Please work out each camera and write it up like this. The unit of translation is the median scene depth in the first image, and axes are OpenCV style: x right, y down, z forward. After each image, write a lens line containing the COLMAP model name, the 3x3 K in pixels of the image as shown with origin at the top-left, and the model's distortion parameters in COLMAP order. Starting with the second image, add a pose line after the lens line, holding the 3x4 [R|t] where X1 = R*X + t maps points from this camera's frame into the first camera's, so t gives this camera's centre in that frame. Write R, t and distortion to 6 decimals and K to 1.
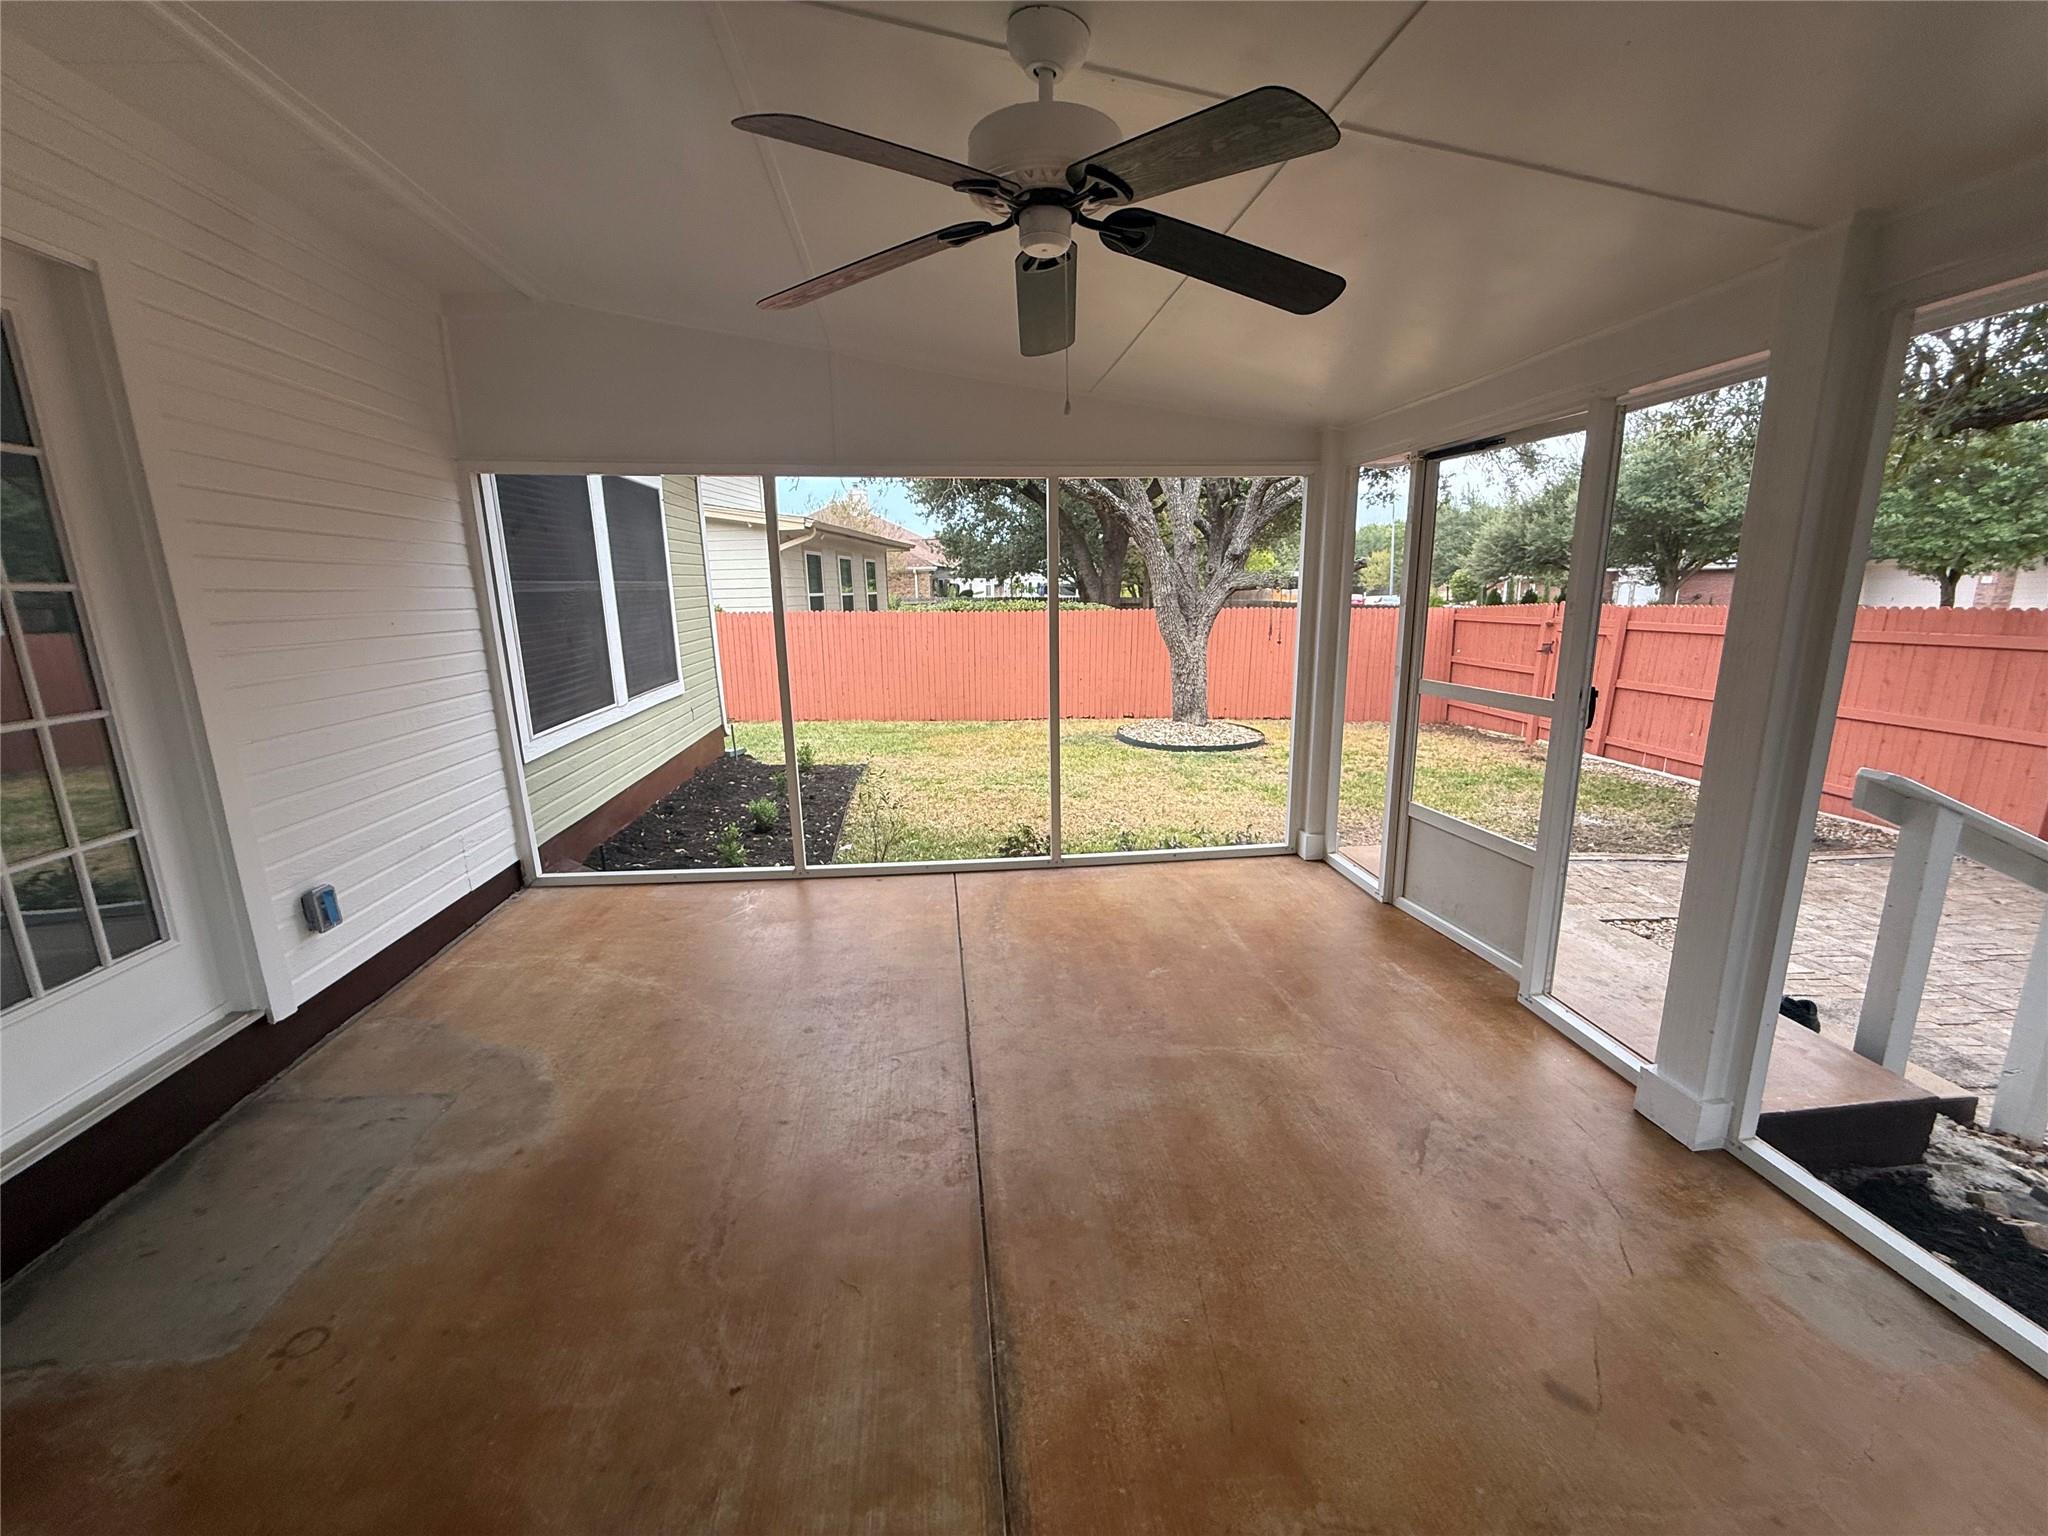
lens RADIAL K [[817.9, 0, 1029.2], [0, 817.9, 761.7], [0, 0, 1]] dist [0.001597, 0.000127]
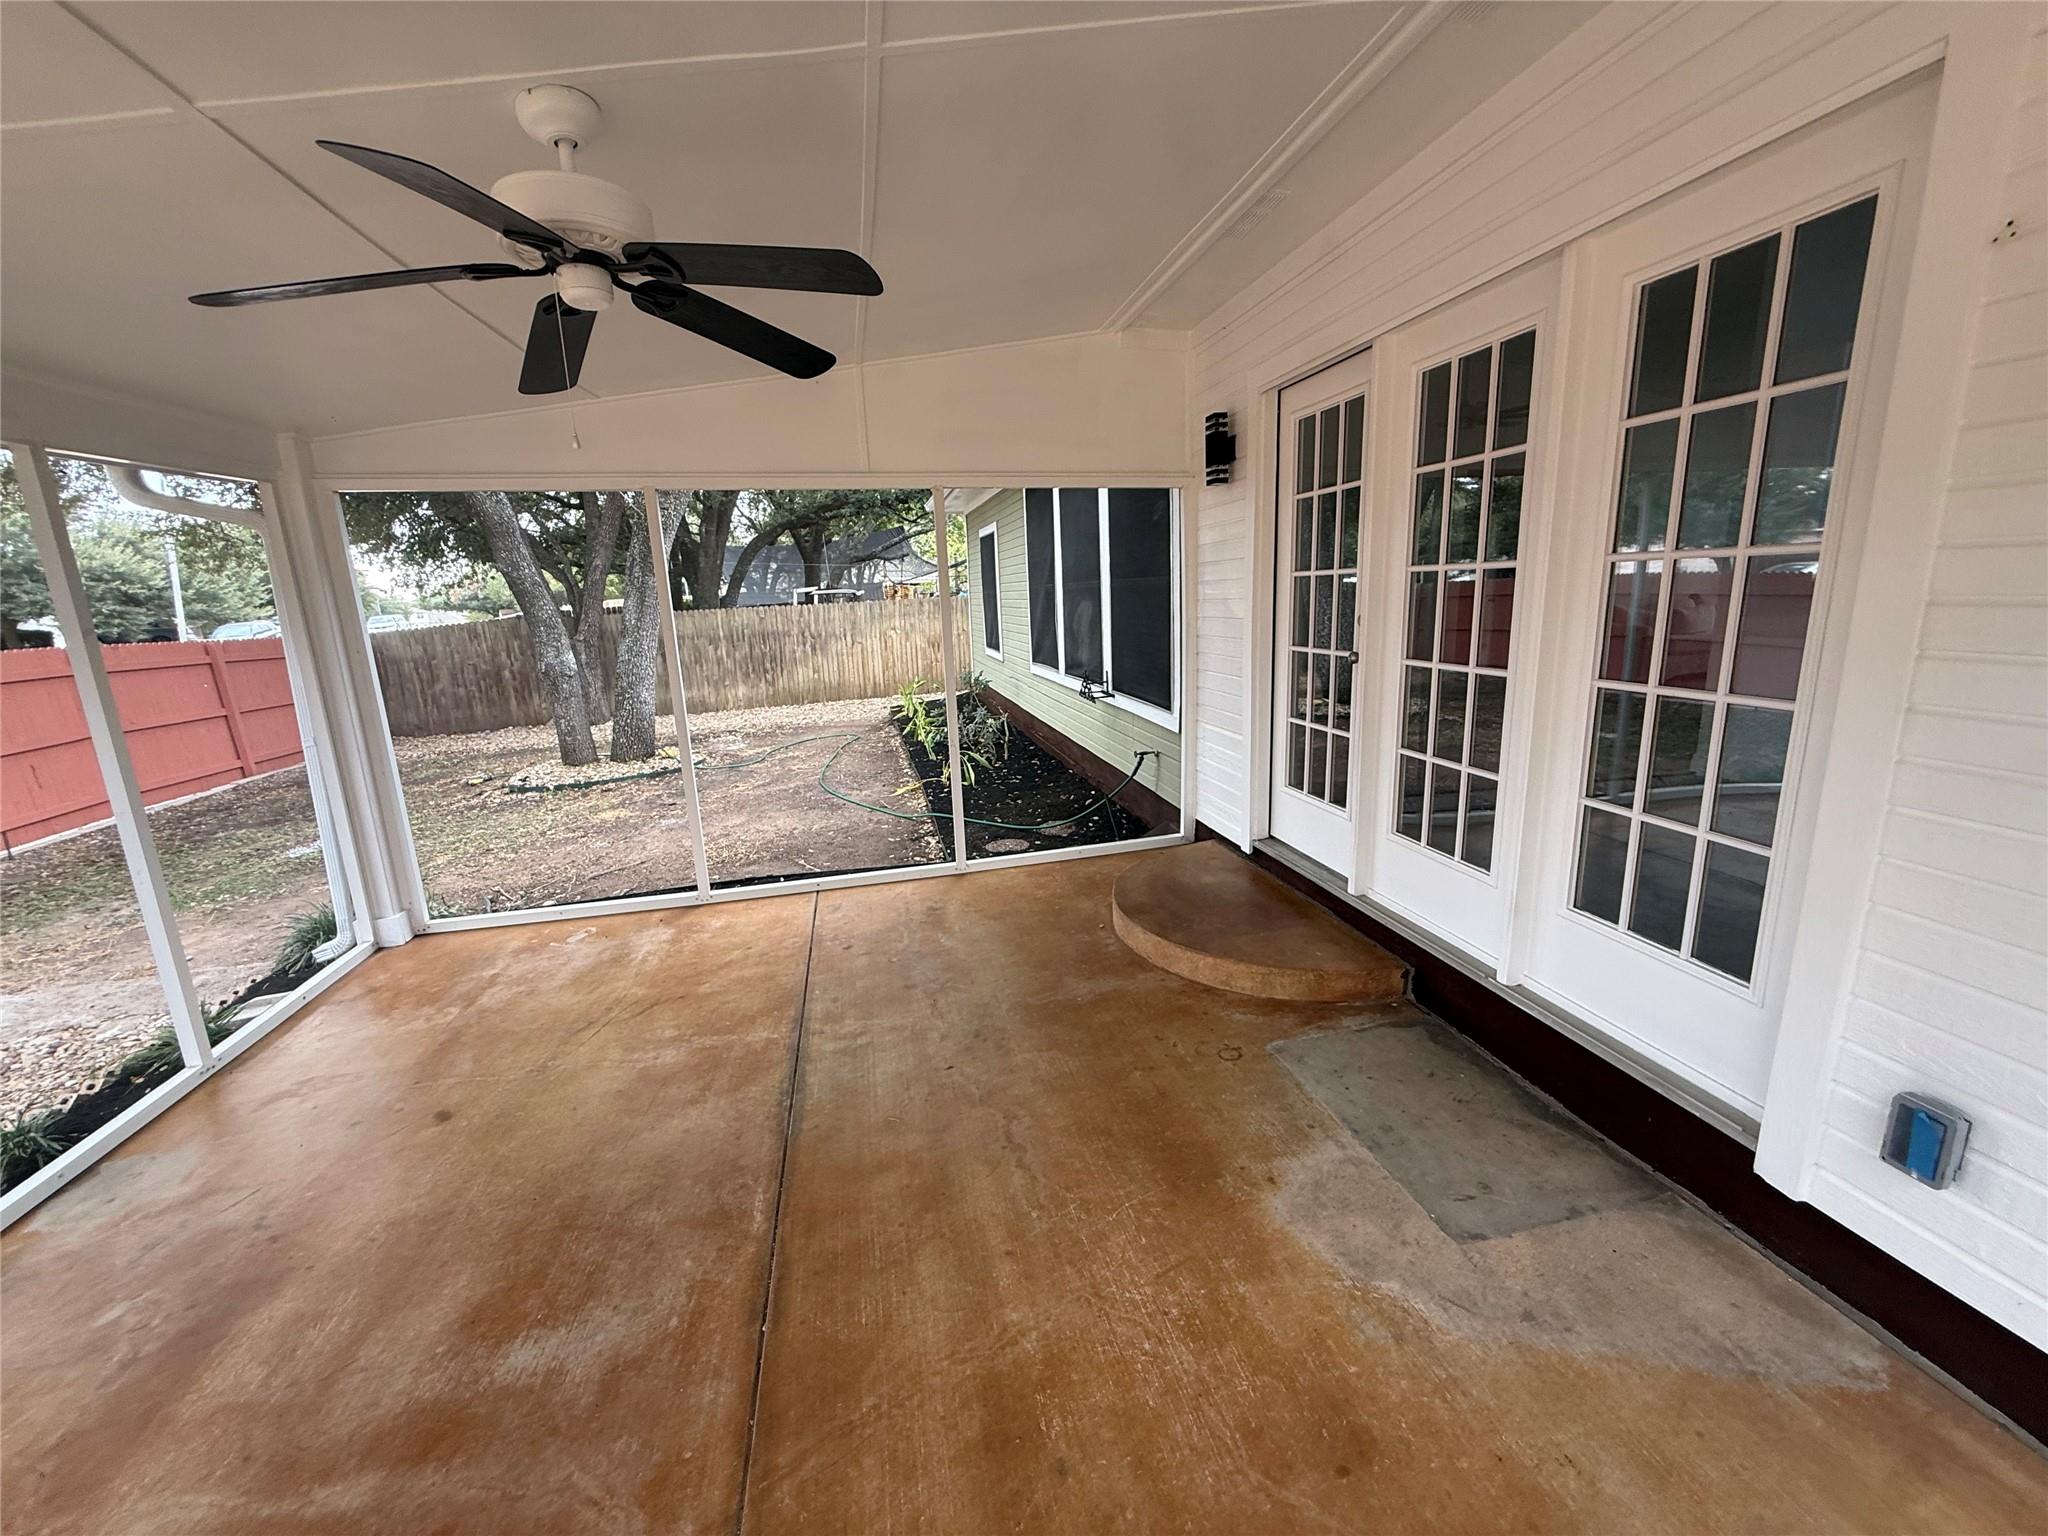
lens RADIAL K [[817.9, 0, 1024.9], [0, 817.9, 770.5], [0, 0, 1]] dist [0.001597, 0.000127]
pose [[-0.996195, 0.049645, -0.071629, -0.289705], [0.015875, 0.911511, 0.410969, -0.318791], [0.085693, 0.408268, -0.908831, 1.577600]]
